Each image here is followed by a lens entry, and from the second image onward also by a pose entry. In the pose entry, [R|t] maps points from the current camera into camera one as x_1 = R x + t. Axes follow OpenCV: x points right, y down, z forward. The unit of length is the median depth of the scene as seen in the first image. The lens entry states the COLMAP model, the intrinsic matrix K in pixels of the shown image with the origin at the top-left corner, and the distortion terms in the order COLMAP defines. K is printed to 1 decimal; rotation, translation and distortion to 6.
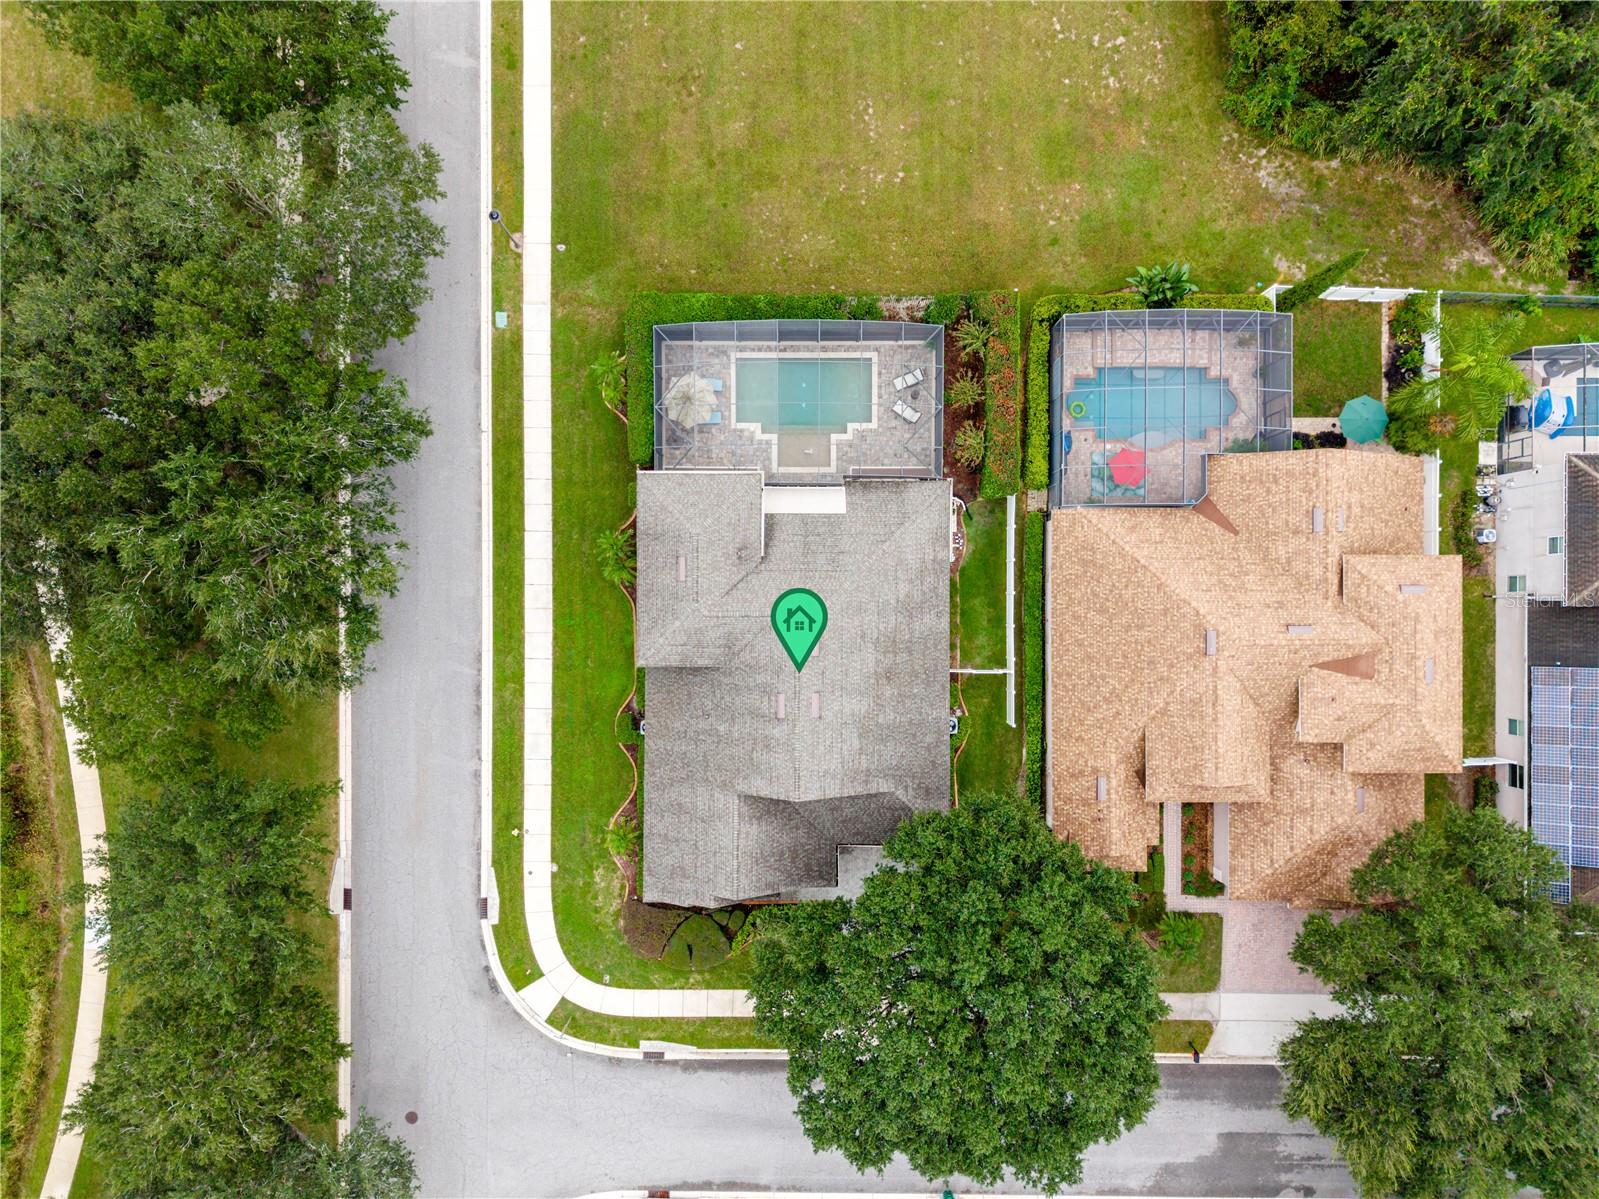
lens RADIAL K [[1072.1, 0, 799.5], [0, 1072.1, 599.5], [0, 0, 1]] dist [0.019383, -0.002175]
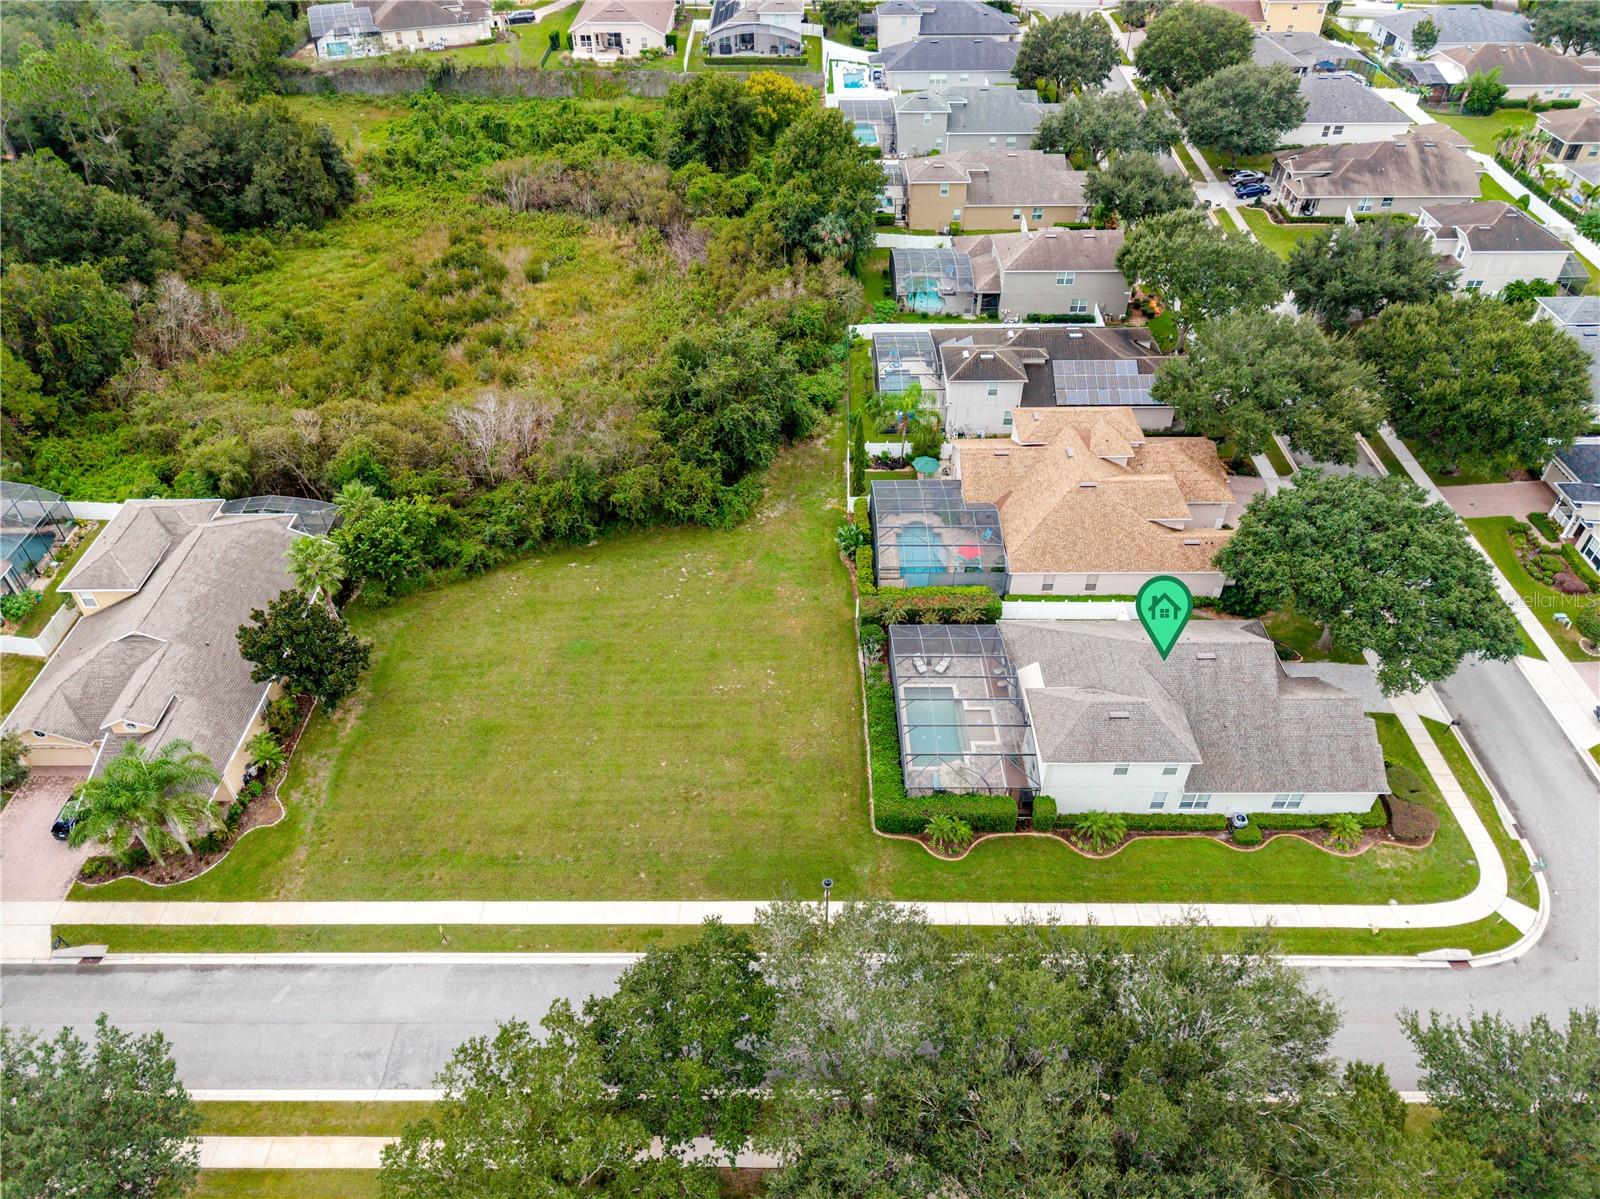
lens RADIAL K [[1093.3, 0, 777.4], [0, 1093.3, 604.5], [0, 0, 1]] dist [-0.001447, -0.002686]
pose [[0.003620, -0.650266, 0.759698, -0.886677], [0.999985, -0.000813, -0.005461, -0.374511], [0.004169, 0.759706, 0.650254, 0.045303]]
